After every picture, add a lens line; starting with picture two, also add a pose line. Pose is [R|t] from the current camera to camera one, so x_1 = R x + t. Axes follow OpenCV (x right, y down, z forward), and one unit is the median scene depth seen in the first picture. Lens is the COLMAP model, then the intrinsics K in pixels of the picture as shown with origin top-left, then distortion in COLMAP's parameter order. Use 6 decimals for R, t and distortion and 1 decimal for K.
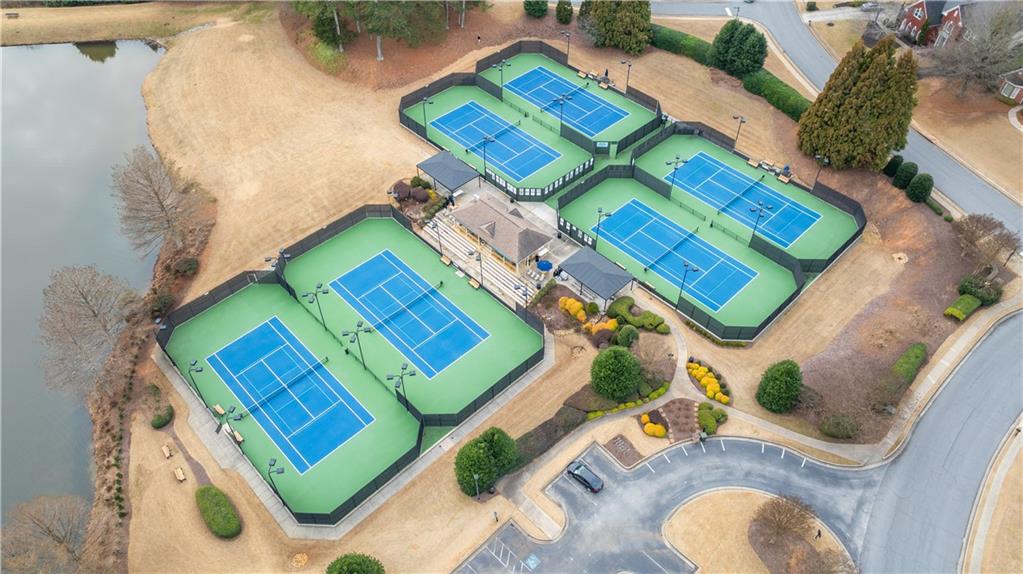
lens RADIAL K [[702.5, 0, 514.6], [0, 702.5, 287.4], [0, 0, 1]] dist [-0.026993, 0.014111]
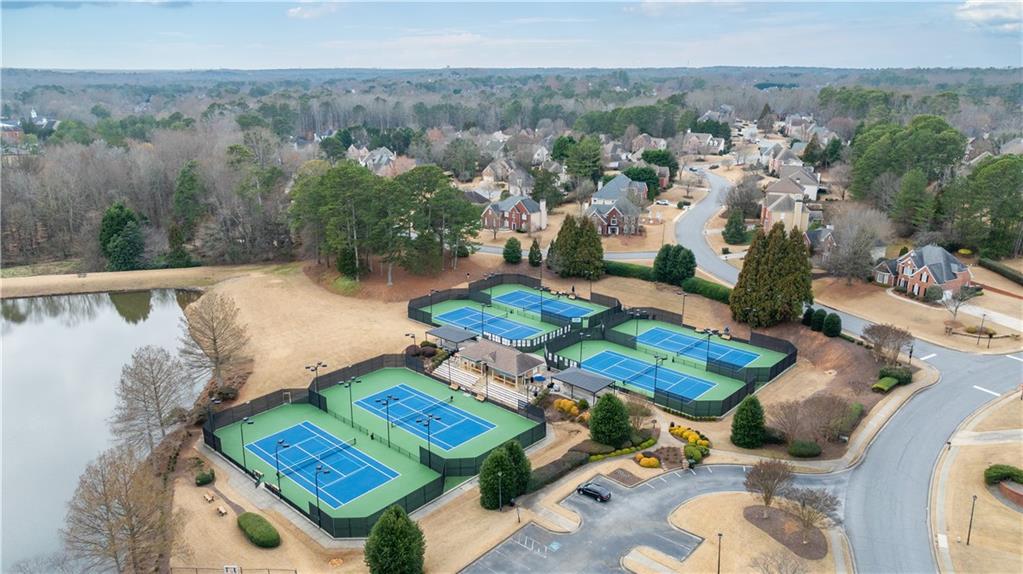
lens RADIAL K [[702.5, 0, 510.3], [0, 702.5, 286.7], [0, 0, 1]] dist [-0.026993, 0.014111]
pose [[0.998127, -0.012790, 0.059823, -0.075352], [0.041202, 0.863389, -0.502854, 0.426909], [-0.045218, 0.504377, 0.862299, -0.101388]]
